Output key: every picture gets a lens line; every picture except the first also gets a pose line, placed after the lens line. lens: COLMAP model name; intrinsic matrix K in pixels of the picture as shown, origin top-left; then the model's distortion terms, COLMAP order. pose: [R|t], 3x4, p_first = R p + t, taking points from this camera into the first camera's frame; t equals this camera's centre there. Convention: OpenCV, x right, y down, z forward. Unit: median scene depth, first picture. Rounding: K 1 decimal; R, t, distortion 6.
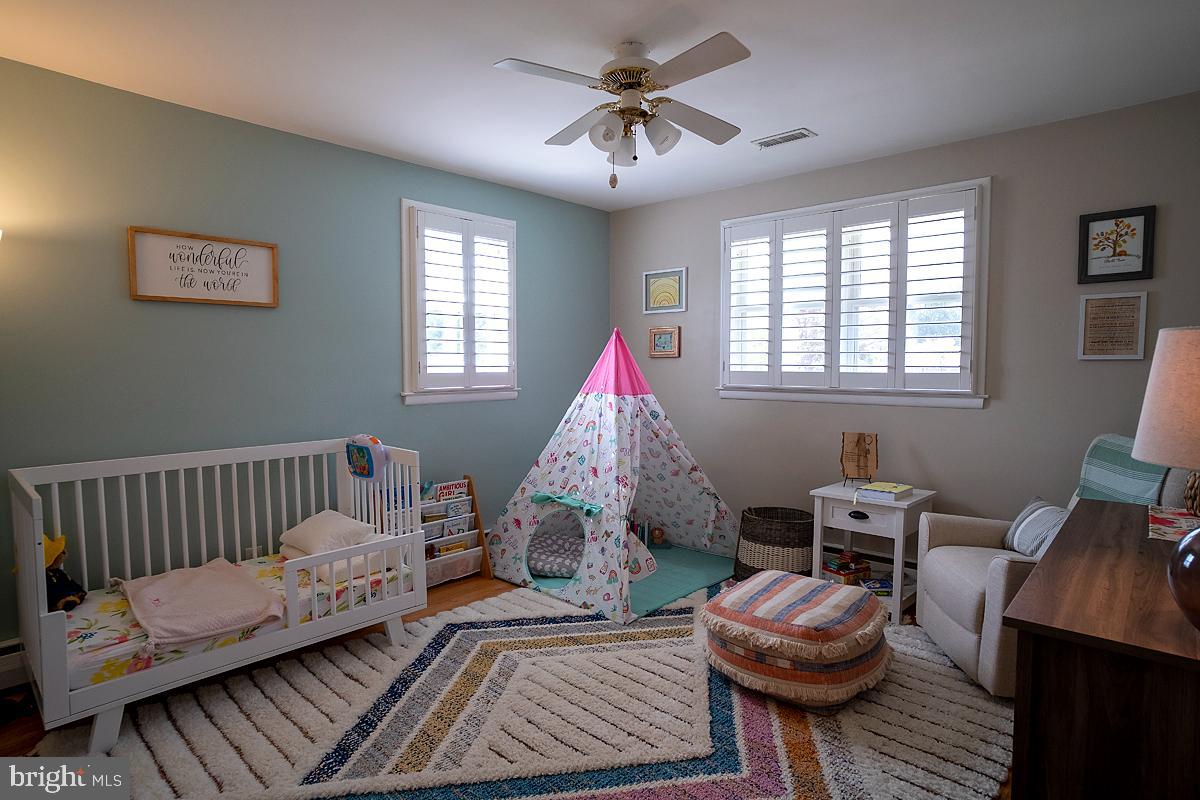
lens RADIAL K [[636.8, 0, 600.0], [0, 636.8, 404.2], [0, 0, 1]] dist [-0.069595, 0.043586]
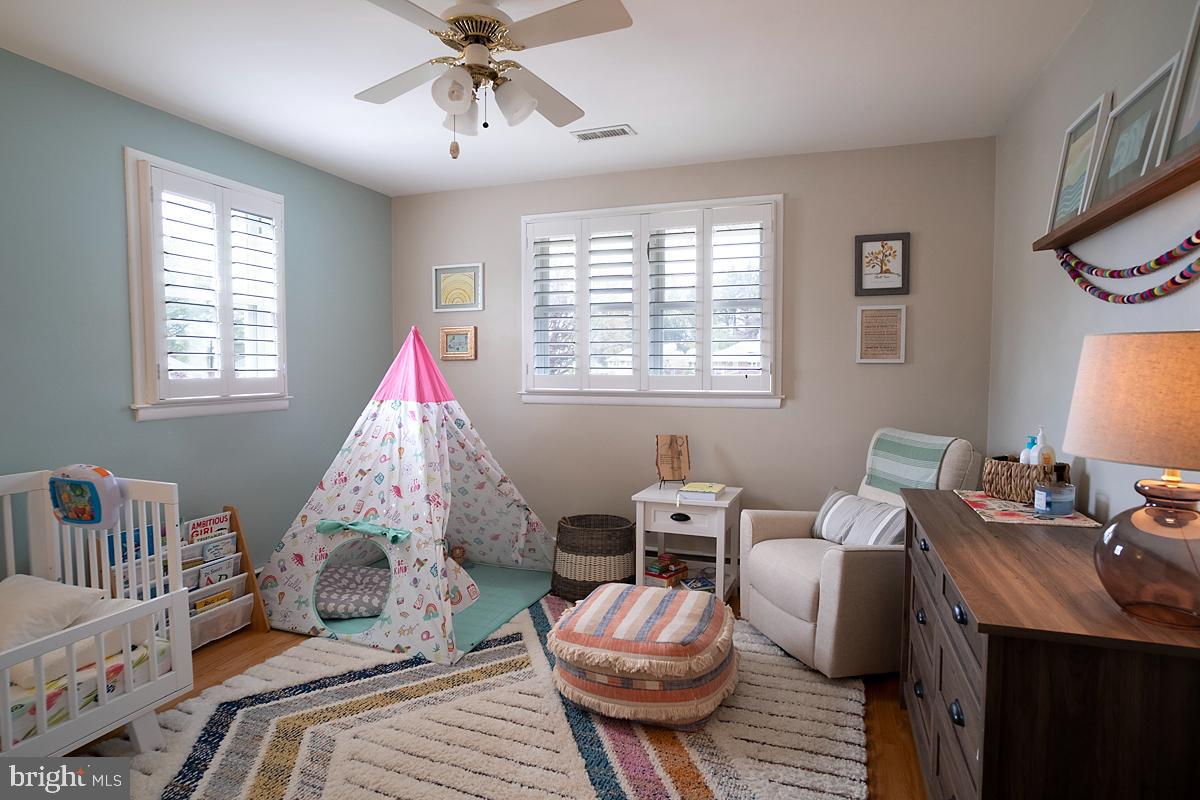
lens RADIAL K [[636.8, 0, 600.0], [0, 636.8, 404.2], [0, 0, 1]] dist [-0.069595, 0.043586]
pose [[0.922421, -0.021267, 0.385599, -0.098522], [0.023345, 0.999727, -0.000707, -0.006396], [-0.385479, 0.009654, 0.922666, 0.115932]]
